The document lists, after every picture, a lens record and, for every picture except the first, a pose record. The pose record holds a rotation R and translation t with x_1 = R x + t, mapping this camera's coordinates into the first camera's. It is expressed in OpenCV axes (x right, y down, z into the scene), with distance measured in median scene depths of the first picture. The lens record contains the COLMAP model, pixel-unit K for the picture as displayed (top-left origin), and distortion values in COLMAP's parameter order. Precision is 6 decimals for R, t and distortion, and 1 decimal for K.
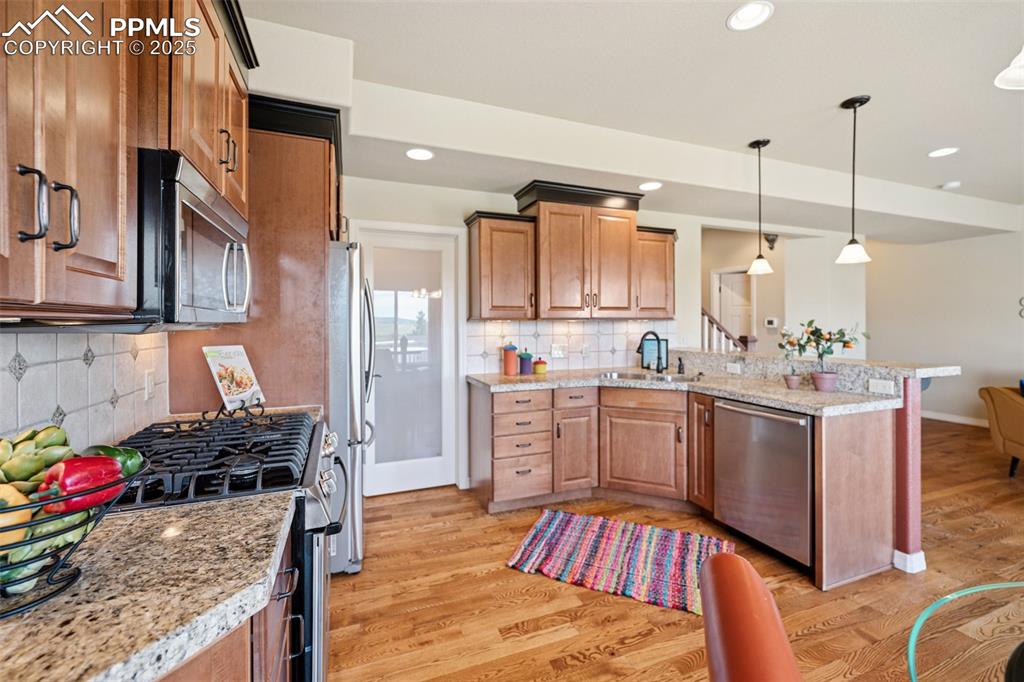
lens RADIAL K [[427.6, 0, 512.6], [0, 427.6, 323.0], [0, 0, 1]] dist [0.000603, -0.000026]
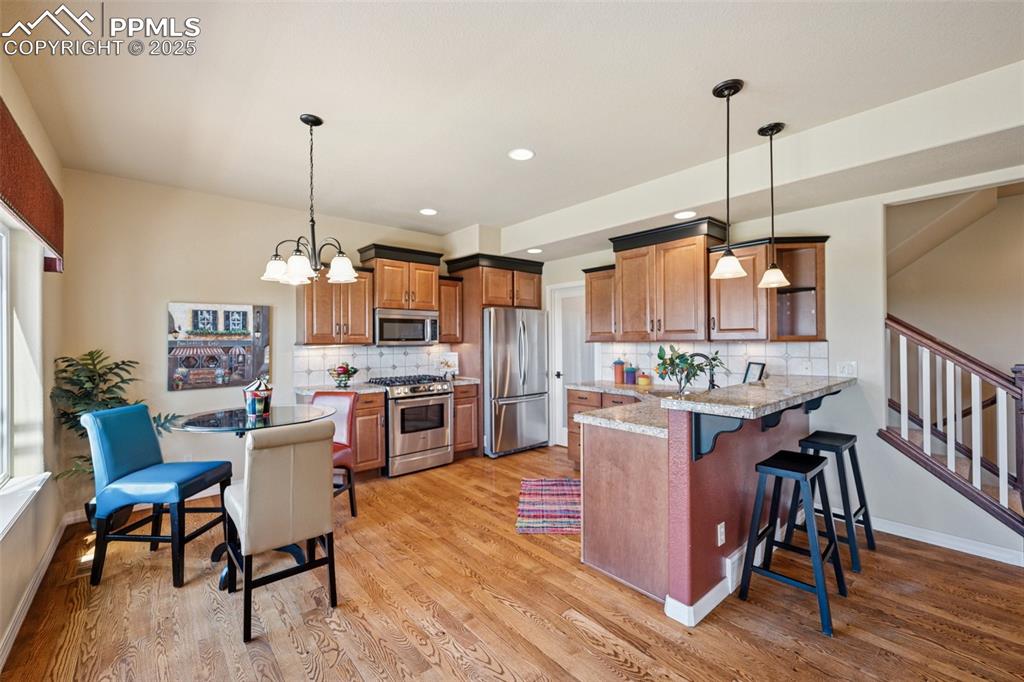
lens RADIAL K [[422.6, 0, 512.0], [0, 422.6, 341.0], [0, 0, 1]] dist [0.001131, 0.000383]
pose [[0.333065, 0.000507, -0.942904, 1.279431], [0.004782, 0.999986, 0.002227, -0.016229], [0.942892, -0.005250, 0.333058, 0.281177]]
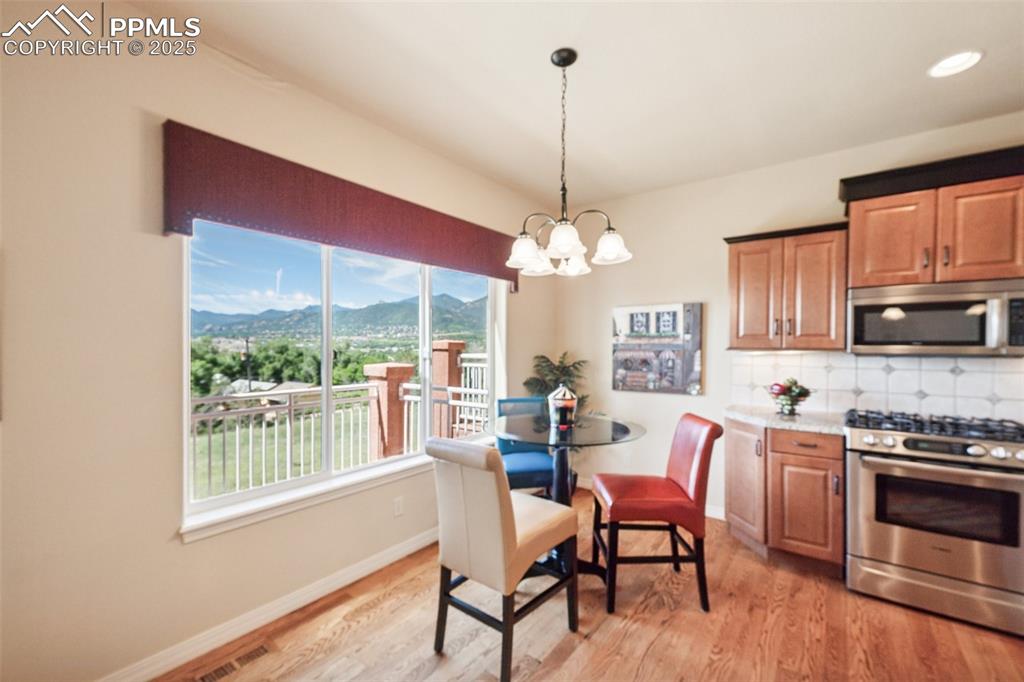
lens RADIAL K [[425.6, 0, 512.5], [0, 425.6, 345.5], [0, 0, 1]] dist [0.000454, 0.000252]
pose [[-0.851597, 0.000031, -0.524198, 0.772061], [-0.002663, 0.999987, 0.004386, -0.017451], [0.524191, 0.005131, -0.851585, 0.705705]]
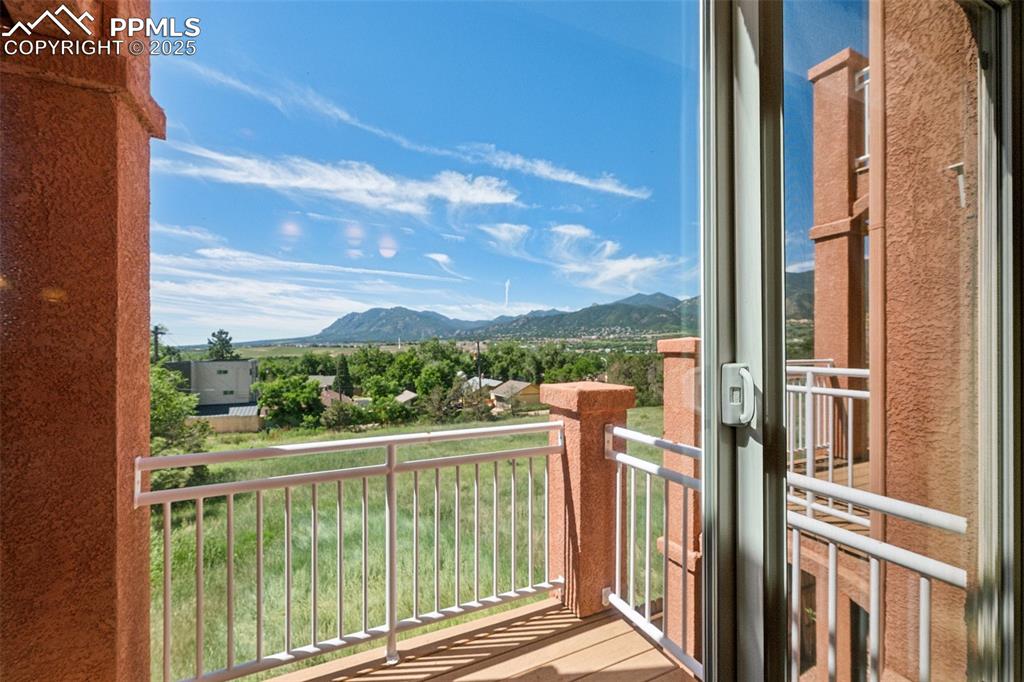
lens RADIAL K [[422.6, 0, 512.0], [0, 422.6, 341.0], [0, 0, 1]] dist [0.001131, 0.000383]
pose [[-0.998240, 0.002483, -0.059254, 0.507691], [0.003024, 0.999954, -0.009050, -0.013655], [0.059229, -0.009213, -0.998202, -0.126369]]
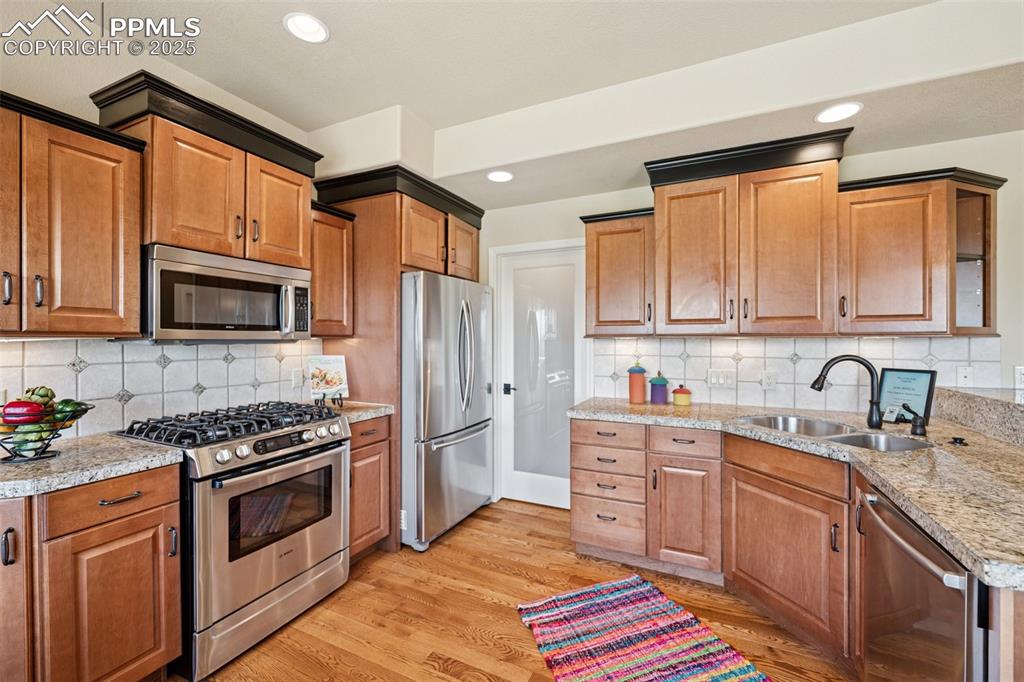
lens RADIAL K [[422.6, 0, 512.0], [0, 422.6, 341.0], [0, 0, 1]] dist [0.001131, 0.000383]
pose [[0.683901, 0.004715, -0.729559, 0.491454], [-0.002960, 0.999989, 0.003688, -0.001672], [0.729568, -0.000362, 0.683908, 0.289673]]
